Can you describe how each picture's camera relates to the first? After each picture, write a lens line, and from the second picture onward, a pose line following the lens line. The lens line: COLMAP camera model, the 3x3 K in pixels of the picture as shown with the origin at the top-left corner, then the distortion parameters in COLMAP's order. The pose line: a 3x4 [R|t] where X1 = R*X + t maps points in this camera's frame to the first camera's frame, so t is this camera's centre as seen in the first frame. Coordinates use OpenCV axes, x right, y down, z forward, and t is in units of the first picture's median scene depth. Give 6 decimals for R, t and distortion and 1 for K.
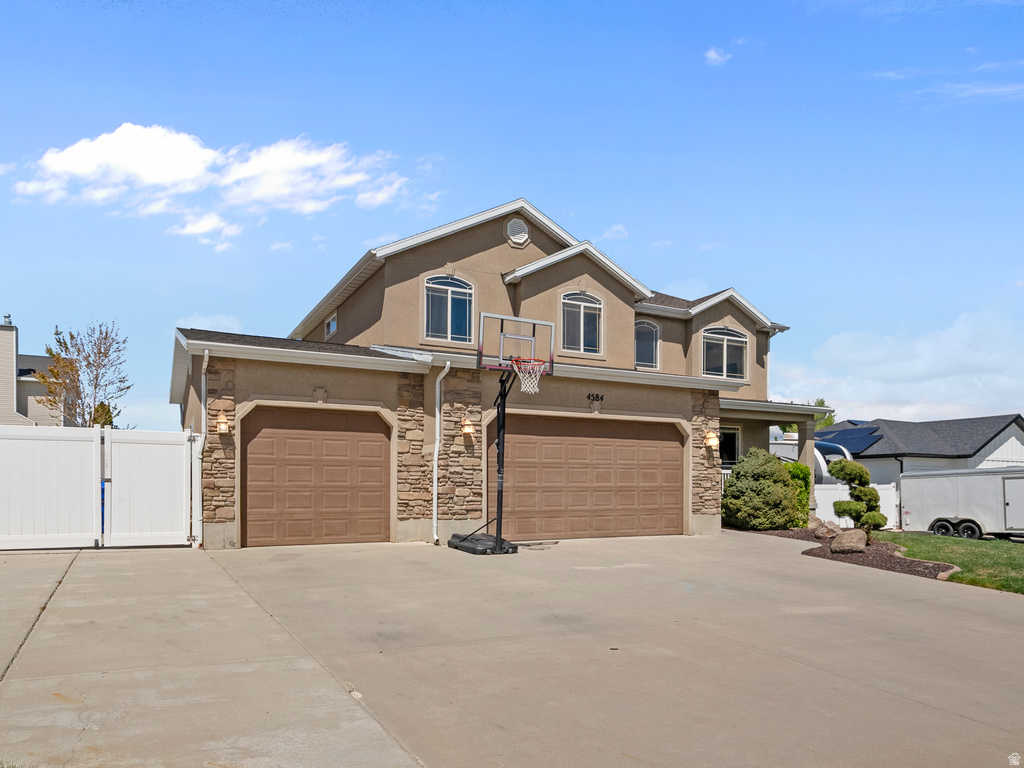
lens RADIAL K [[694.9, 0, 515.2], [0, 694.9, 416.6], [0, 0, 1]] dist [0.001359, 0.000139]
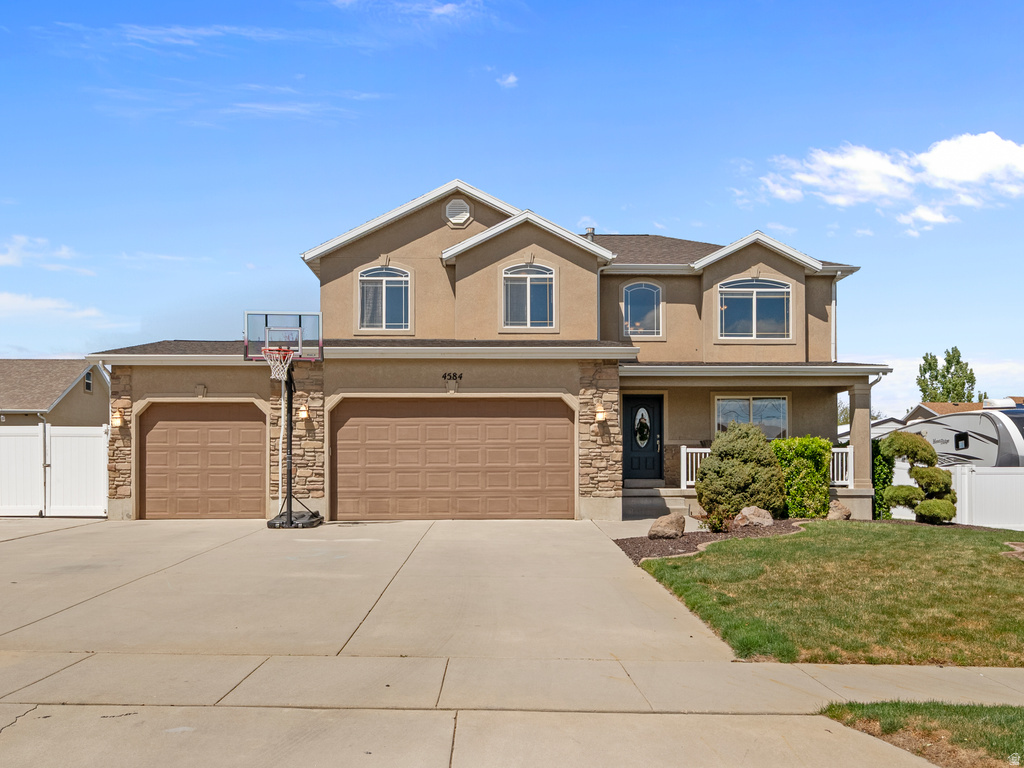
lens RADIAL K [[794.1, 0, 512.0], [0, 794.1, 384.0], [0, 0, 1]] dist [0.004855, -0.000895]
pose [[0.896854, -0.059640, -0.438288, 0.634128], [0.049251, 0.998171, -0.035046, 0.024754], [0.439577, 0.009845, 0.898151, 0.024623]]
